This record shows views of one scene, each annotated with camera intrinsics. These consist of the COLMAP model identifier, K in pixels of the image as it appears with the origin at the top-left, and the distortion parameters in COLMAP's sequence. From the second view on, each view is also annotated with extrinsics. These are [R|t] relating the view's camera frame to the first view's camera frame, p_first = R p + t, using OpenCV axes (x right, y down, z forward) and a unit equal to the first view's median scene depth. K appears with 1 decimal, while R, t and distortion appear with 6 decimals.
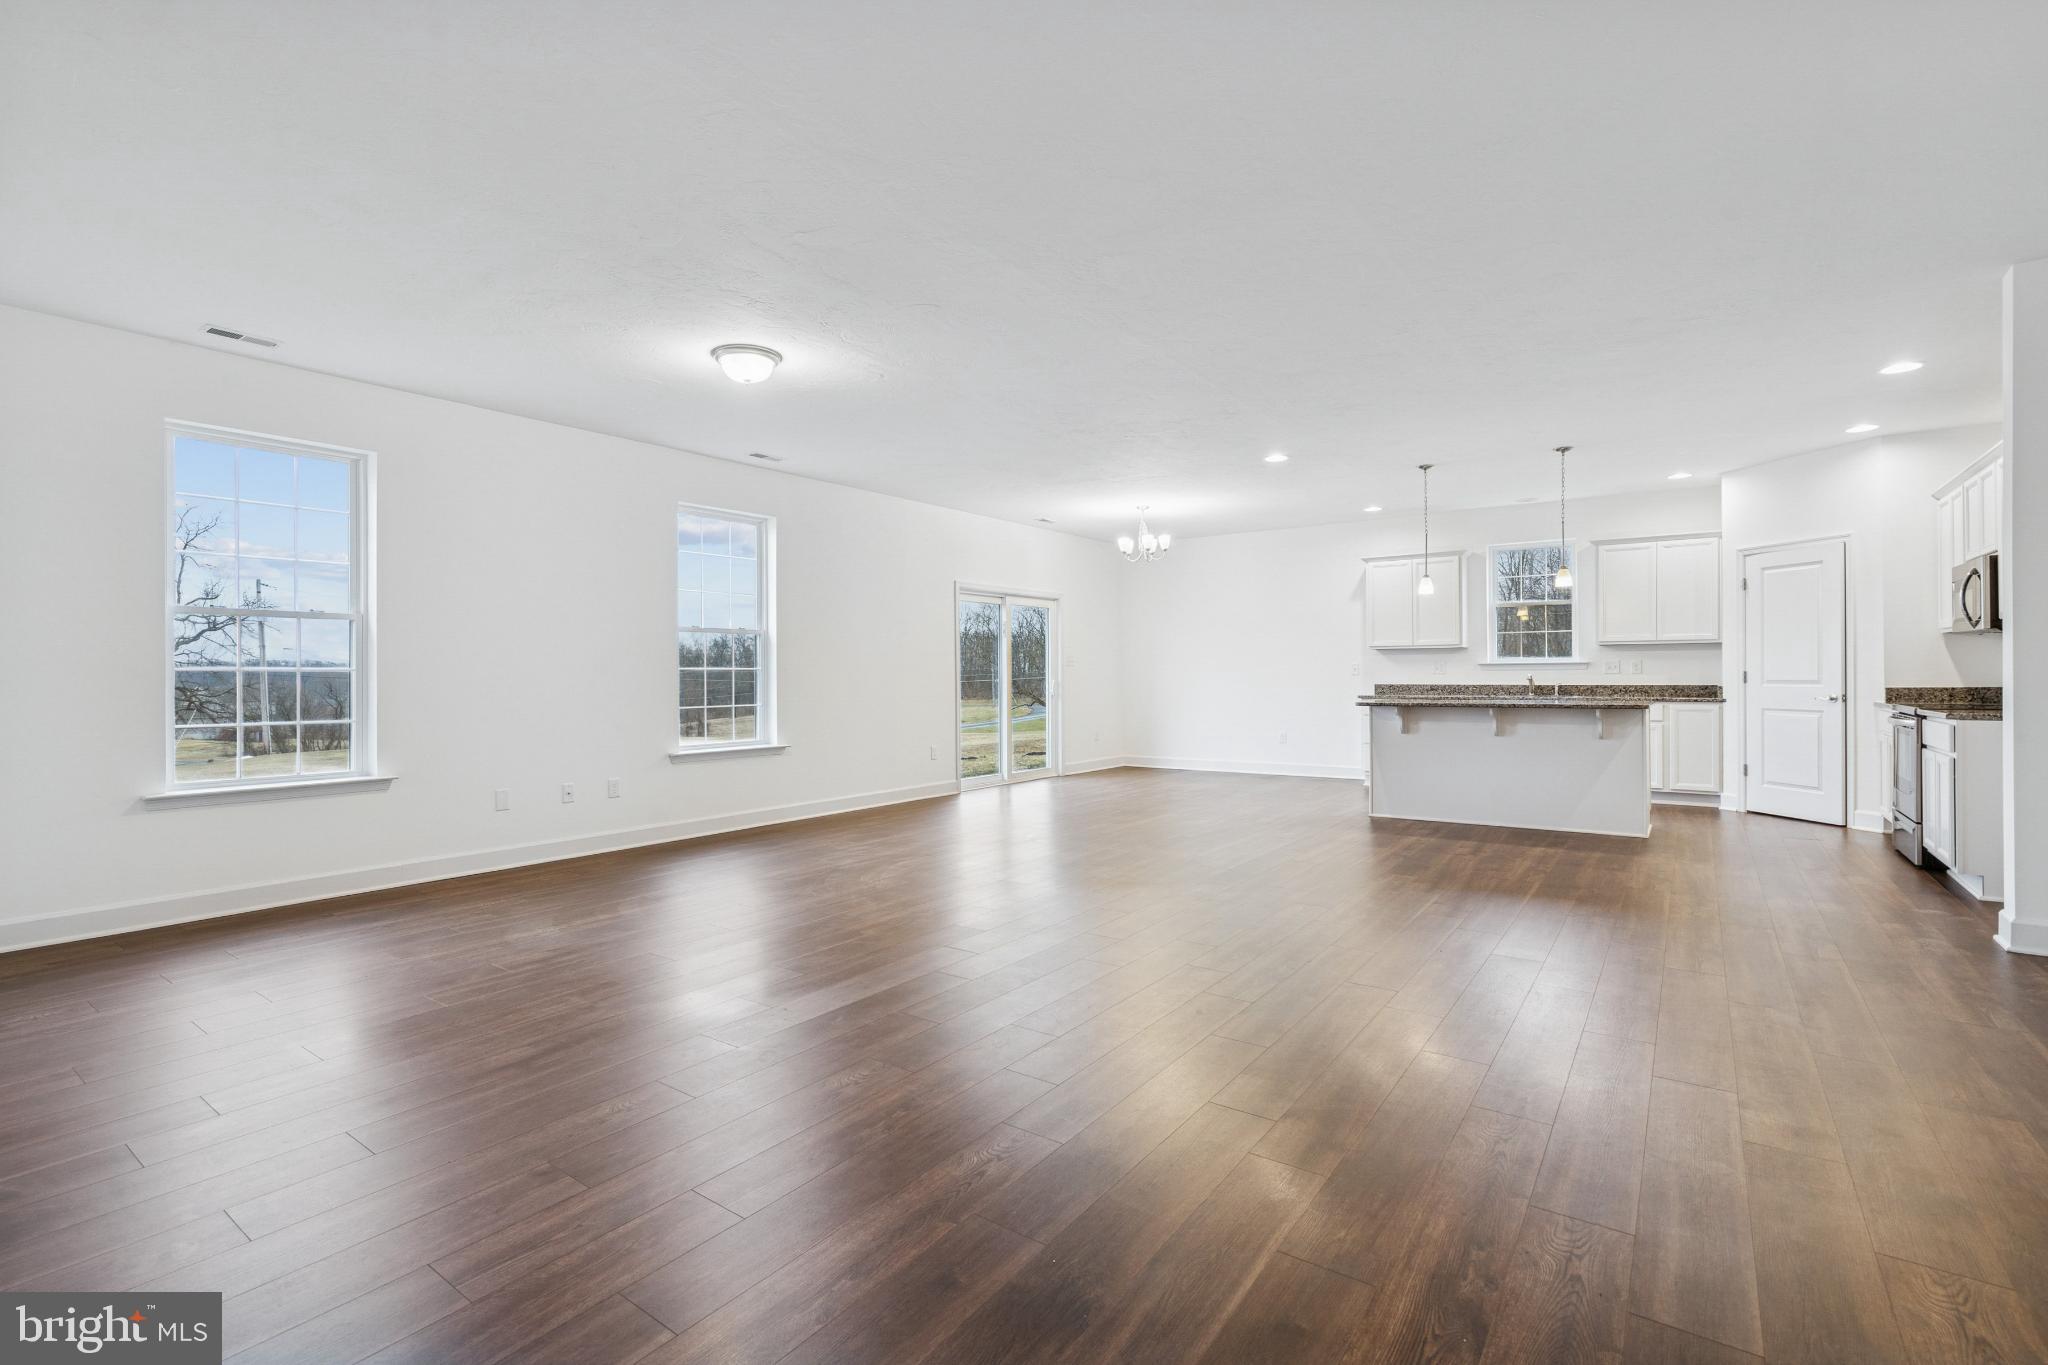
lens RADIAL K [[941.3, 0, 1002.9], [0, 941.3, 680.1], [0, 0, 1]] dist [-0.001018, -0.000063]
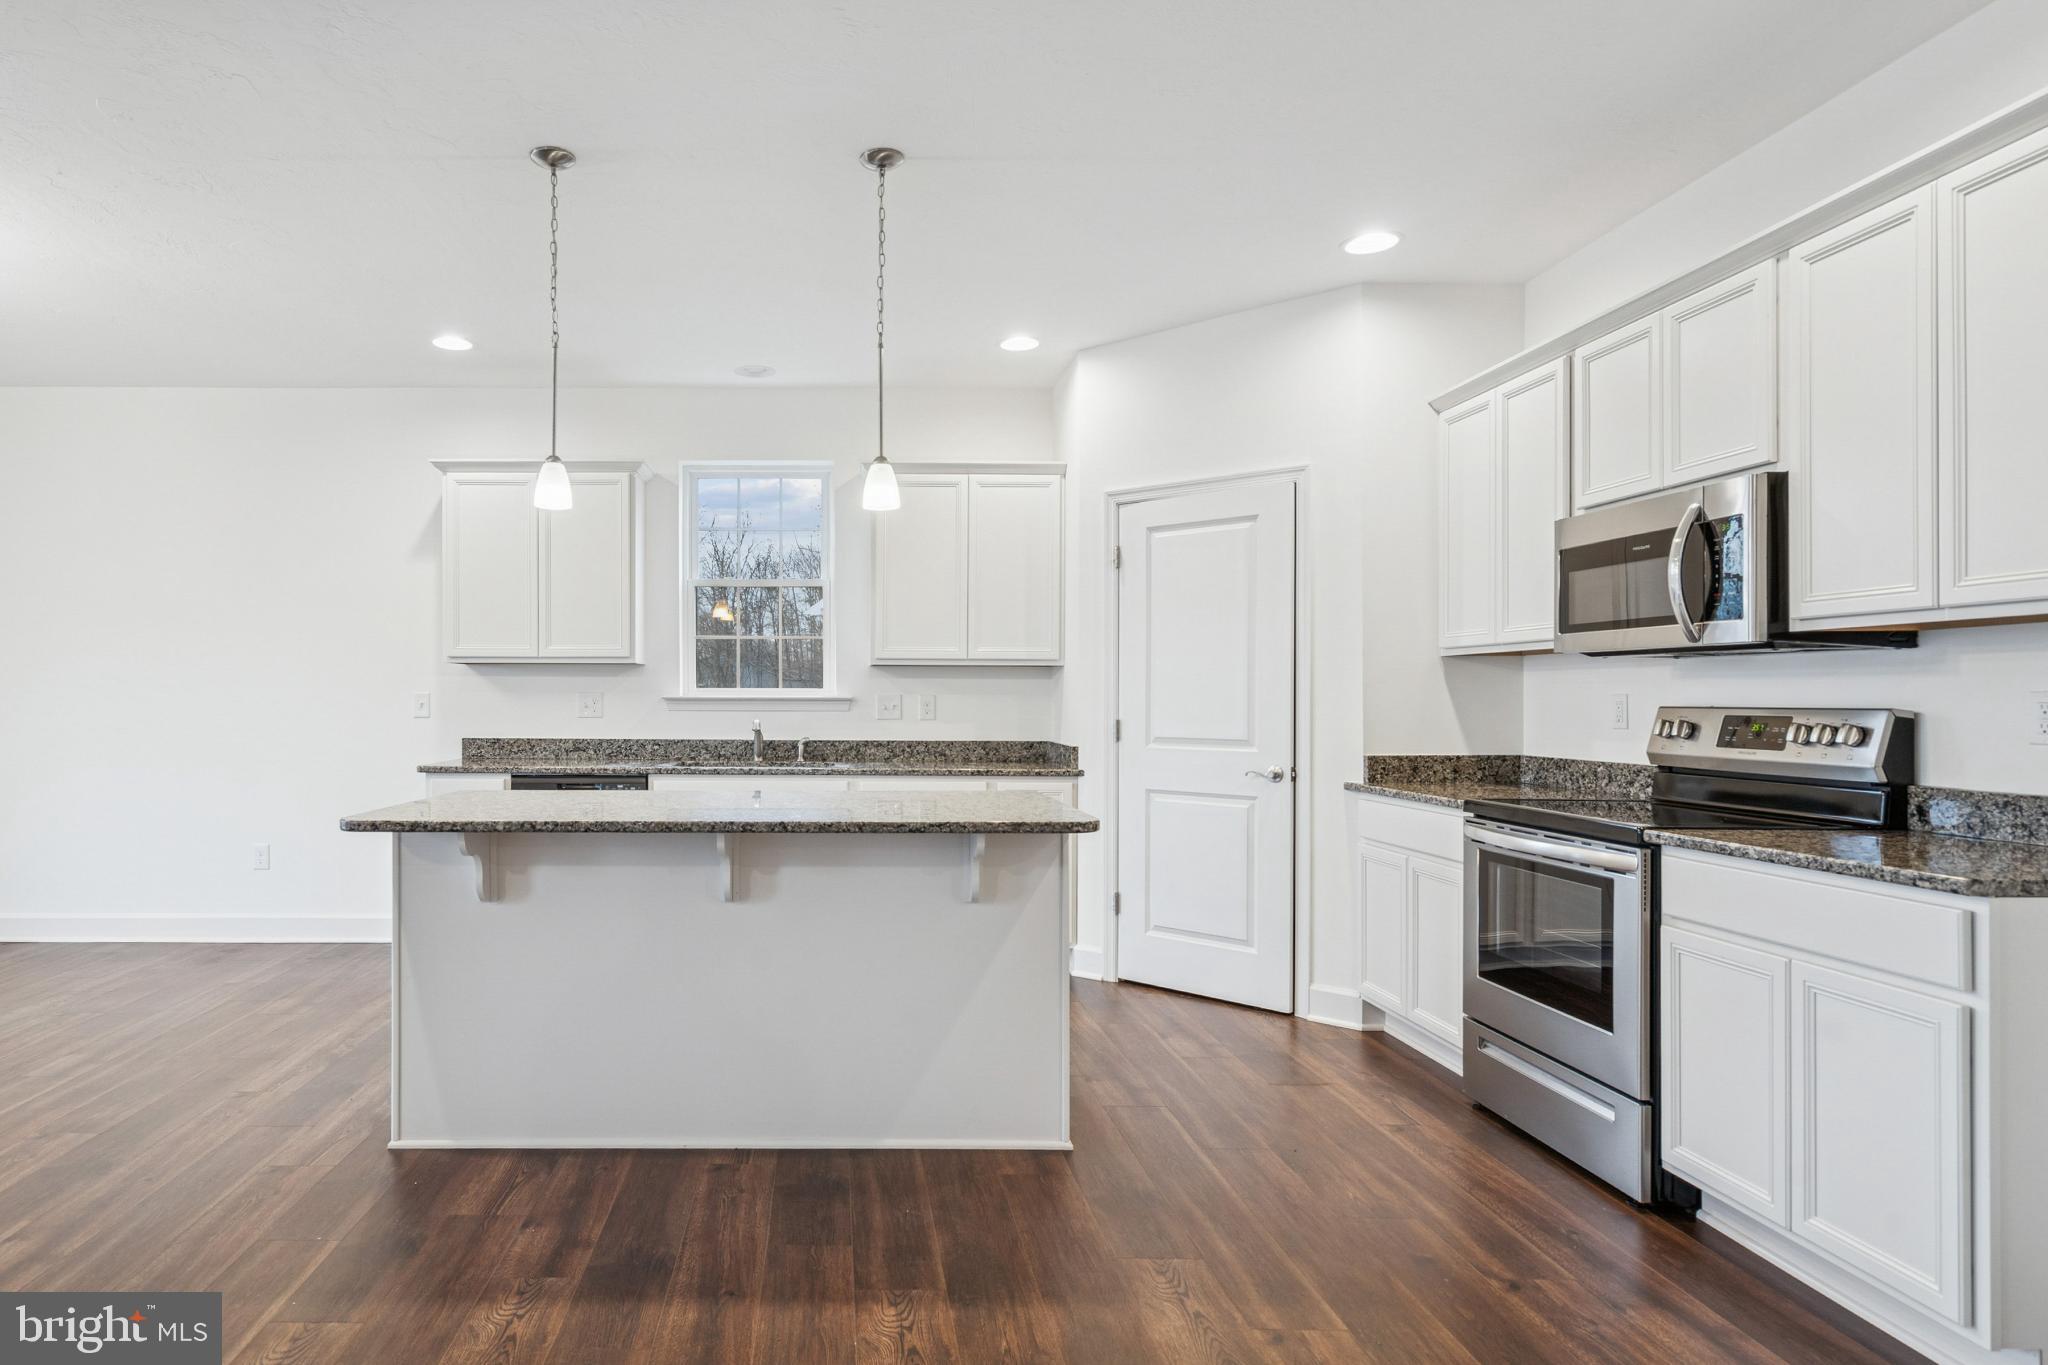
lens RADIAL K [[1149.1, 0, 837.1], [0, 1149.1, 699.9], [0, 0, 1]] dist [-0.001137, 0.002967]
pose [[0.802205, 0.009345, 0.596976, 0.261270], [-0.005772, 0.999952, -0.007897, -0.014009], [-0.597021, 0.002889, 0.802220, 0.553197]]
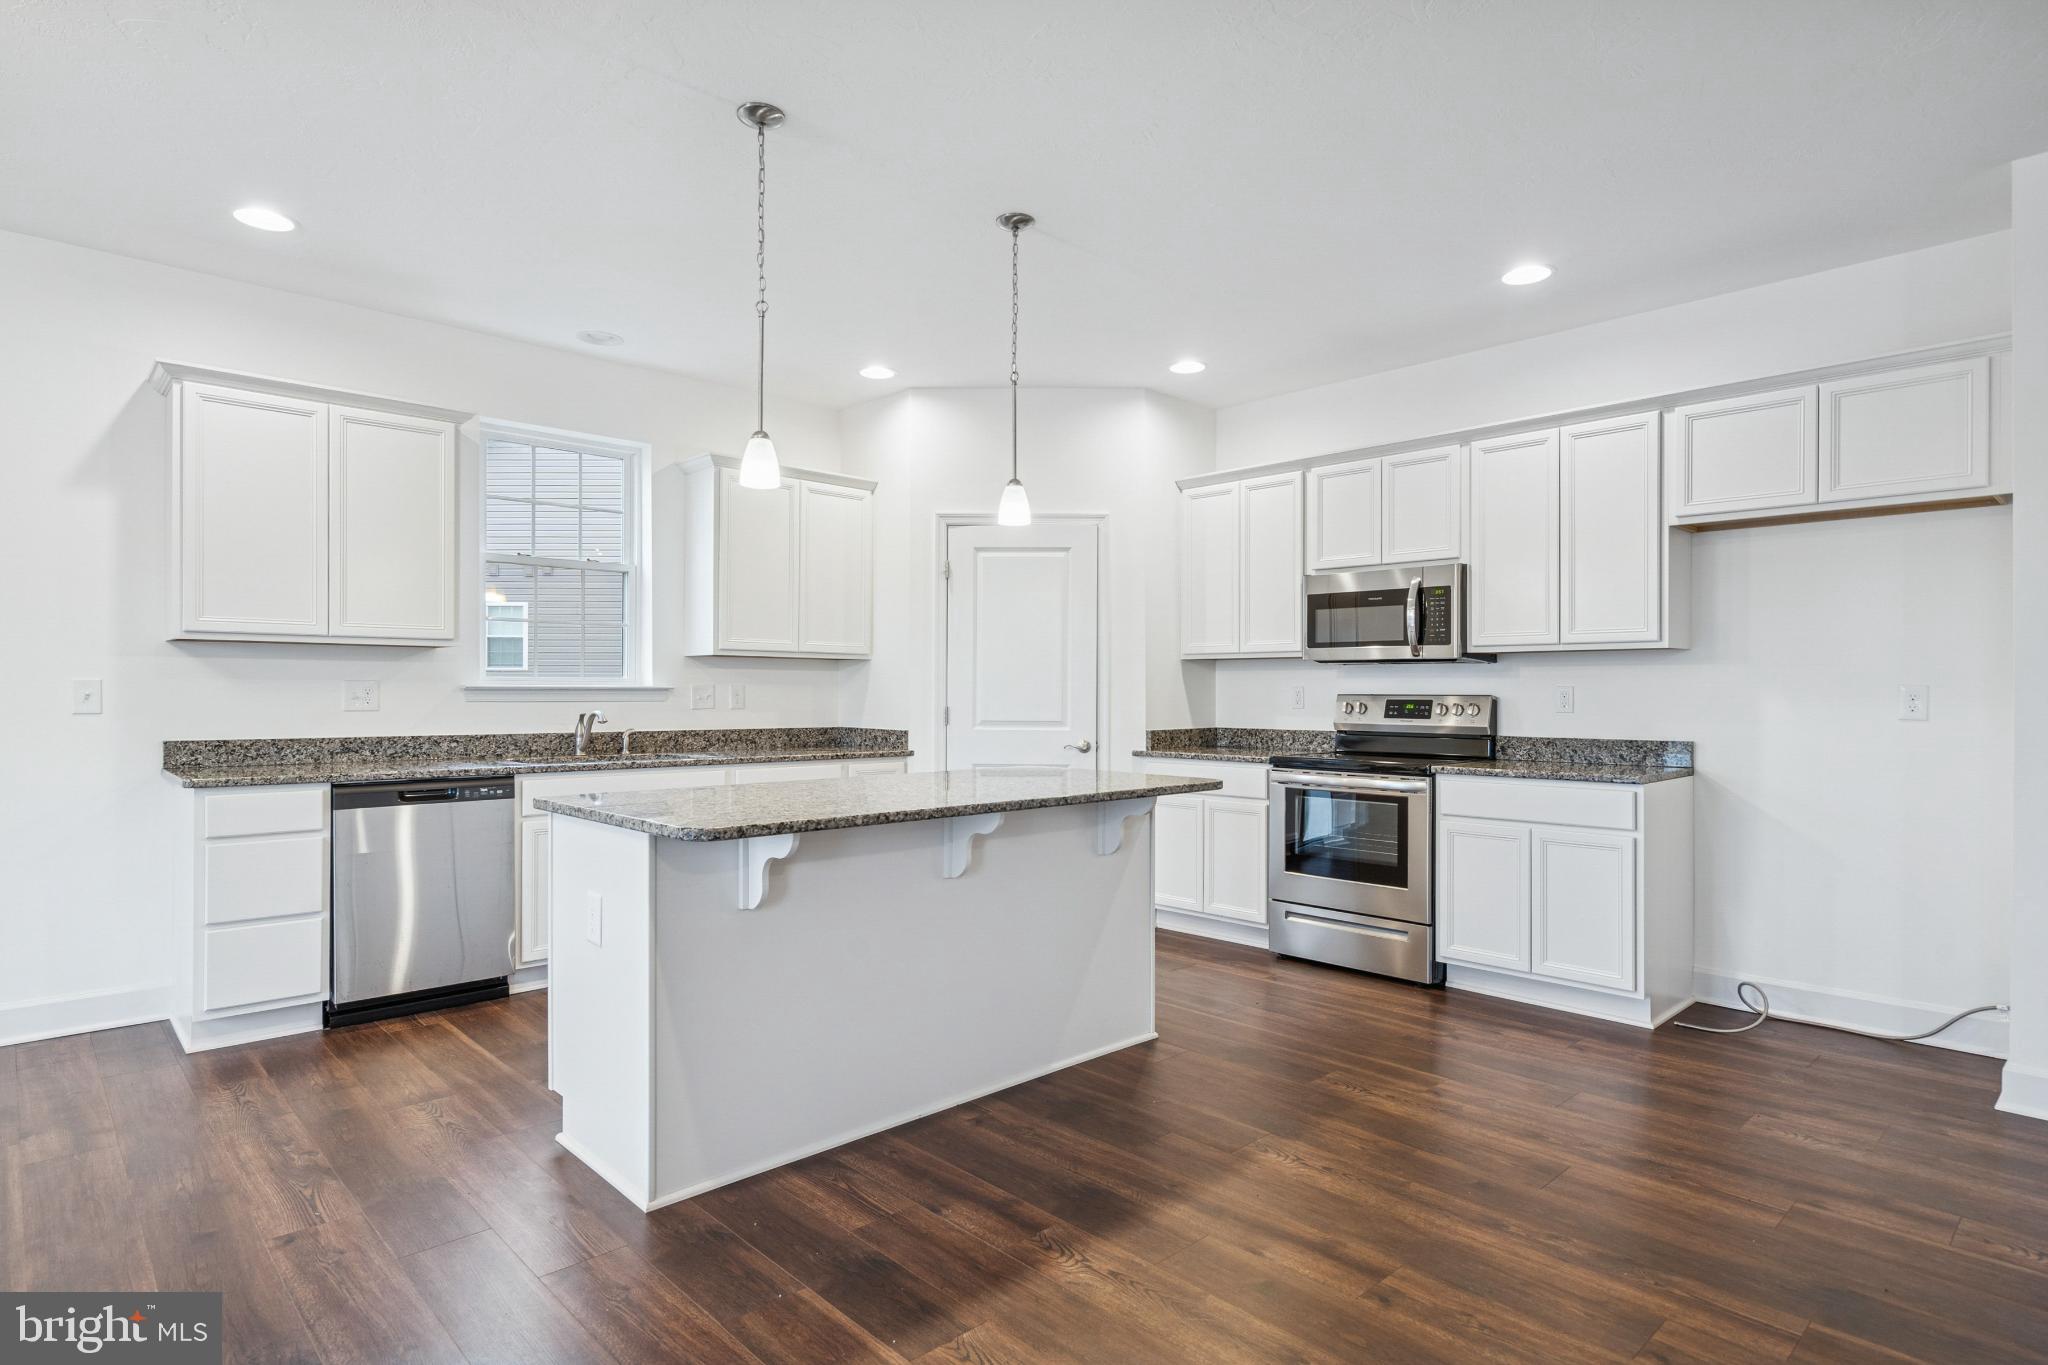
lens RADIAL K [[1078.6, 0, 1023.1], [0, 1078.6, 688.8], [0, 0, 1]] dist [0.001188, 0.000808]
pose [[0.170020, 0.010311, 0.985387, 0.075878], [0.000342, 0.999945, -0.010523, -0.013198], [-0.985441, 0.002126, 0.170007, 0.801498]]
